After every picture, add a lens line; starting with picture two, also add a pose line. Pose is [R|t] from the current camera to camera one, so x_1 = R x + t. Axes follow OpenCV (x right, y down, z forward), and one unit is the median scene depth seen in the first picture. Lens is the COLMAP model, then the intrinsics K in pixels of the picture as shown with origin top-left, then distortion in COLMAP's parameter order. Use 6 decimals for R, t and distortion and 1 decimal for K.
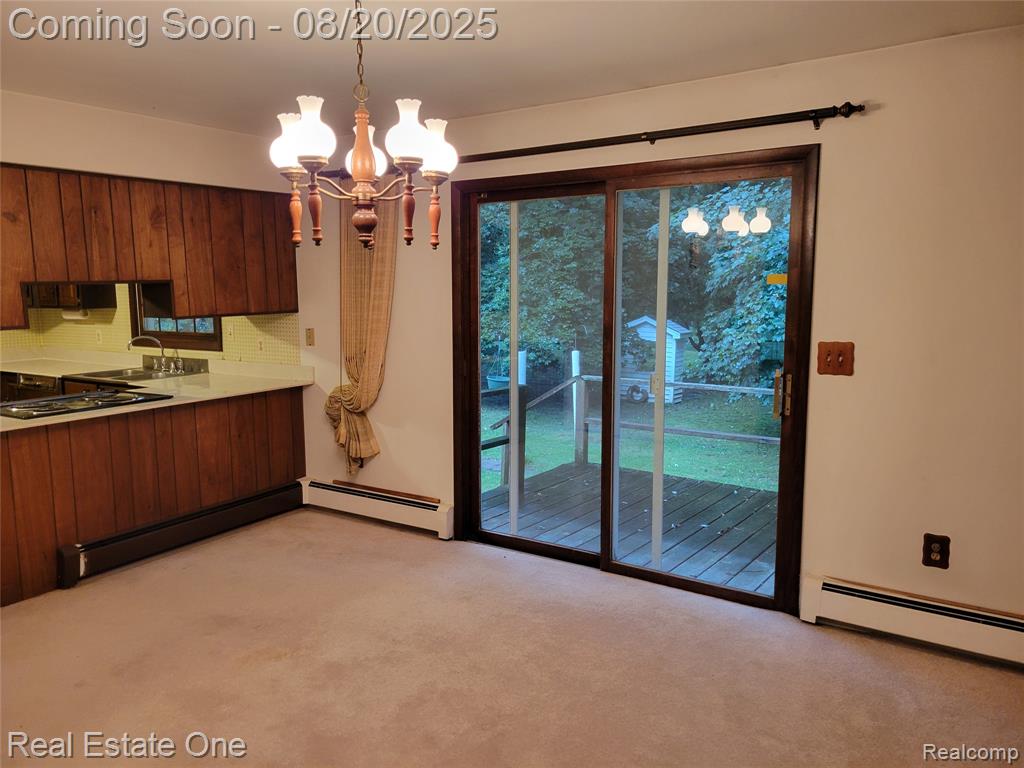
lens RADIAL K [[775.3, 0, 505.4], [0, 775.3, 380.9], [0, 0, 1]] dist [0.051906, -0.010720]
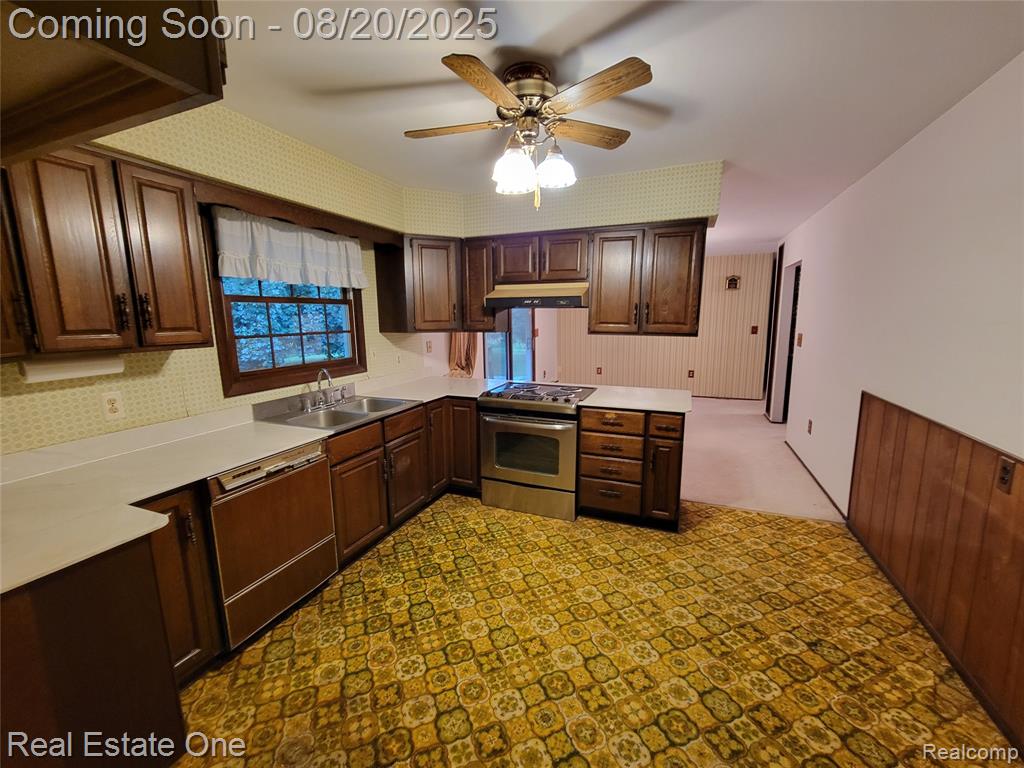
lens RADIAL K [[419.7, 0, 512.3], [0, 419.7, 386.2], [0, 0, 1]] dist [0.000947, 0.000346]
pose [[-0.201238, -0.146886, 0.968467, -1.263830], [0.138998, 0.974406, 0.176670, -0.121278], [-0.969630, 0.170167, -0.175671, 1.172357]]
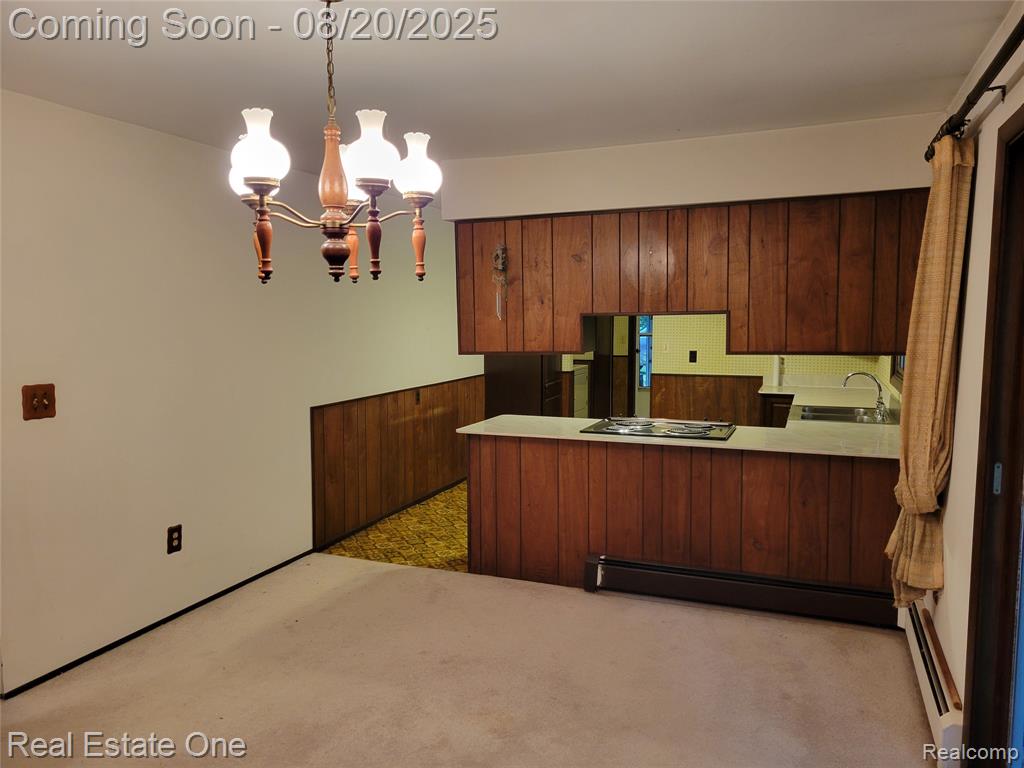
lens RADIAL K [[775.3, 0, 502.7], [0, 775.3, 378.4], [0, 0, 1]] dist [0.051906, -0.010720]
pose [[0.201799, 0.093518, -0.974952, 0.408474], [-0.121343, 0.990149, 0.069860, -0.083555], [0.971881, 0.104206, 0.211159, 0.569992]]
